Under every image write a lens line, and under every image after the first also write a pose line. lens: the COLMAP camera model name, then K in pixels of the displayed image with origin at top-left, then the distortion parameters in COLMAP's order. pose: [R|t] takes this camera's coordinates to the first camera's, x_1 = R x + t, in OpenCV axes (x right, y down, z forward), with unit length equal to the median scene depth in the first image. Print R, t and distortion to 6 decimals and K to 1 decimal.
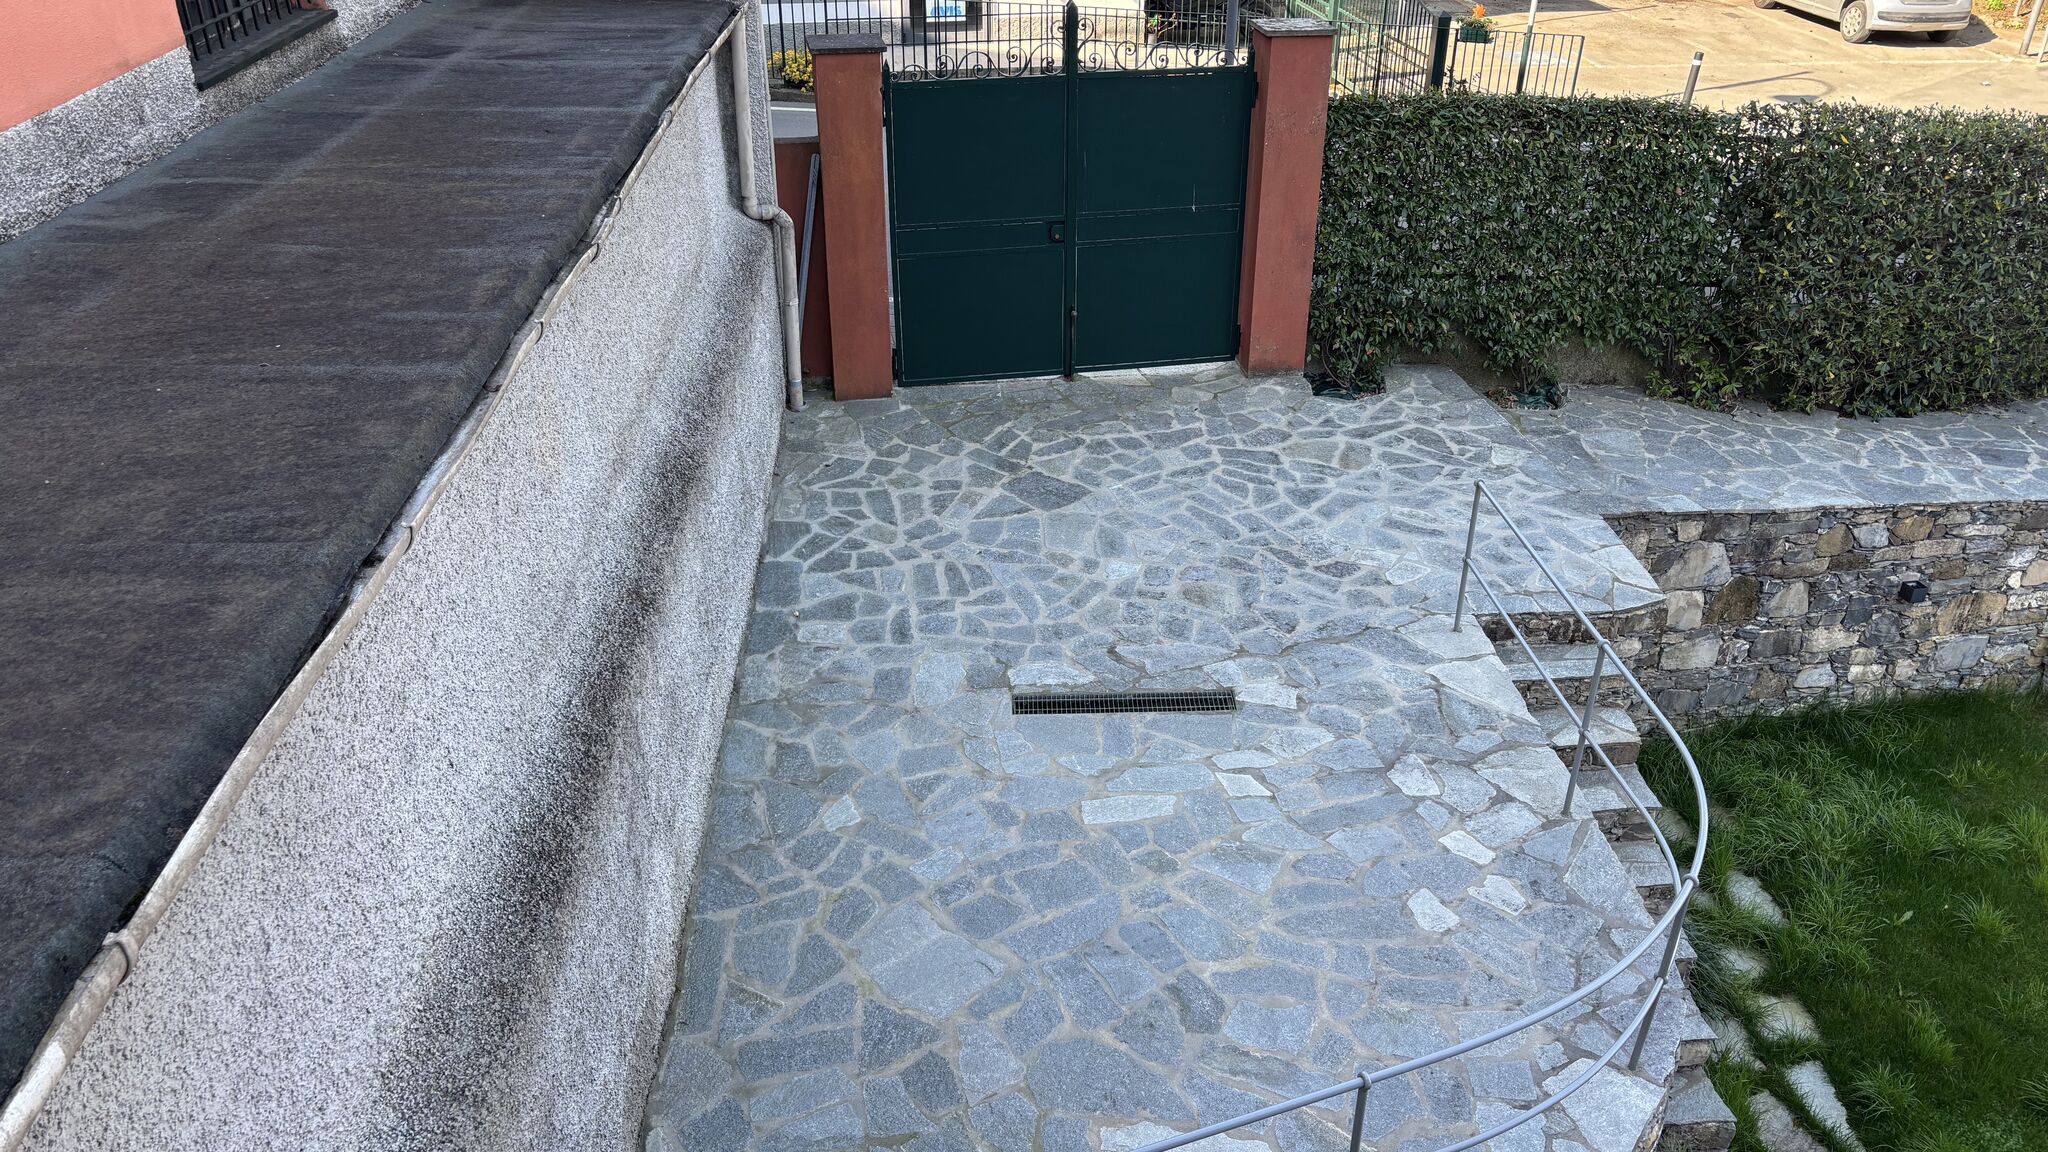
lens RADIAL K [[1538.2, 0, 1021.7], [0, 1538.2, 575.5], [0, 0, 1]] dist [0.068097, -0.000577]
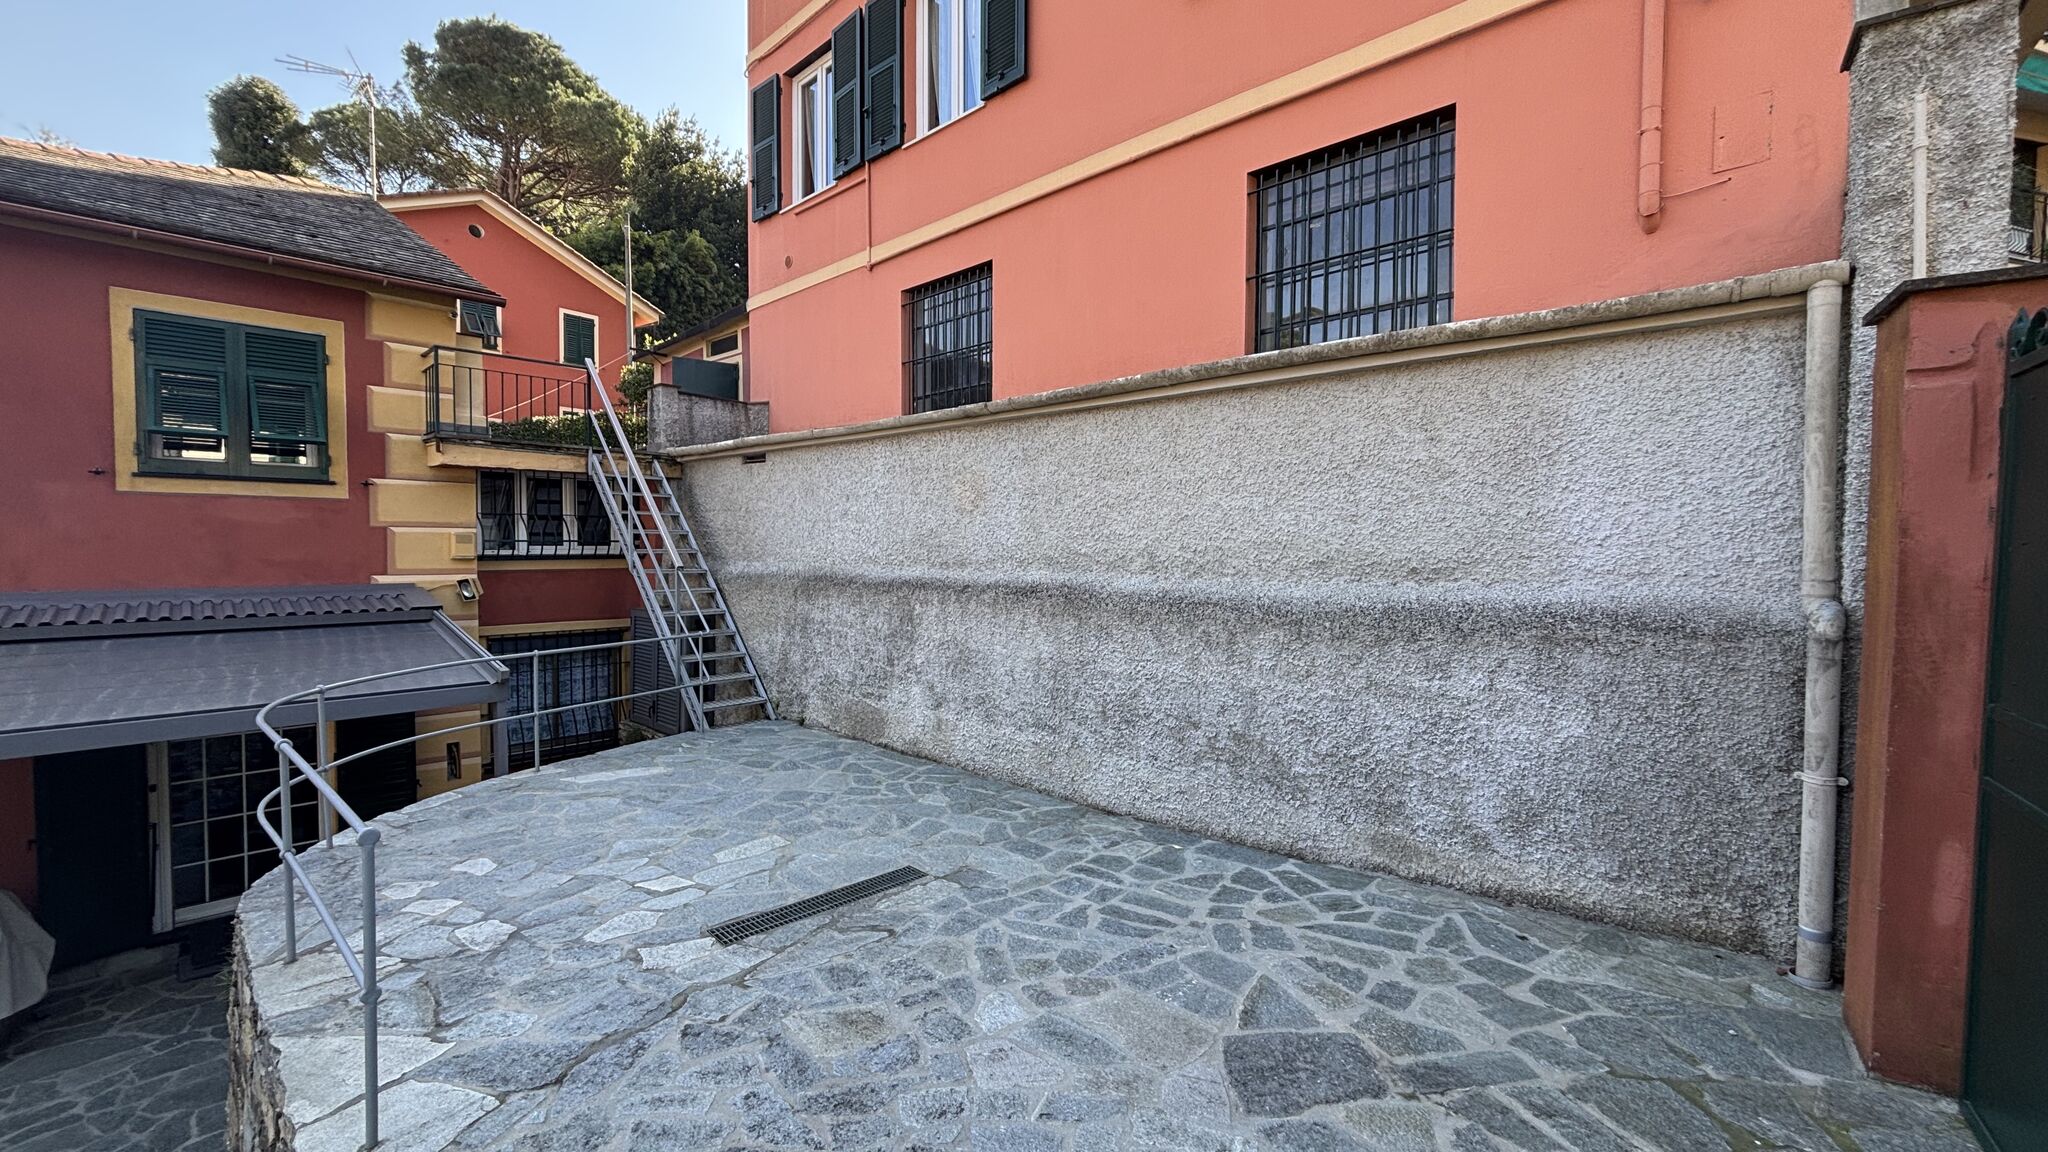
lens RADIAL K [[841.2, 0, 1030.9], [0, 841.2, 577.5], [0, 0, 1]] dist [-0.023682, -0.000151]
pose [[-0.722656, 0.020052, -0.690917, 0.296499], [-0.346682, 0.854245, 0.387399, -0.300900], [0.597980, 0.519484, -0.610373, 1.156222]]
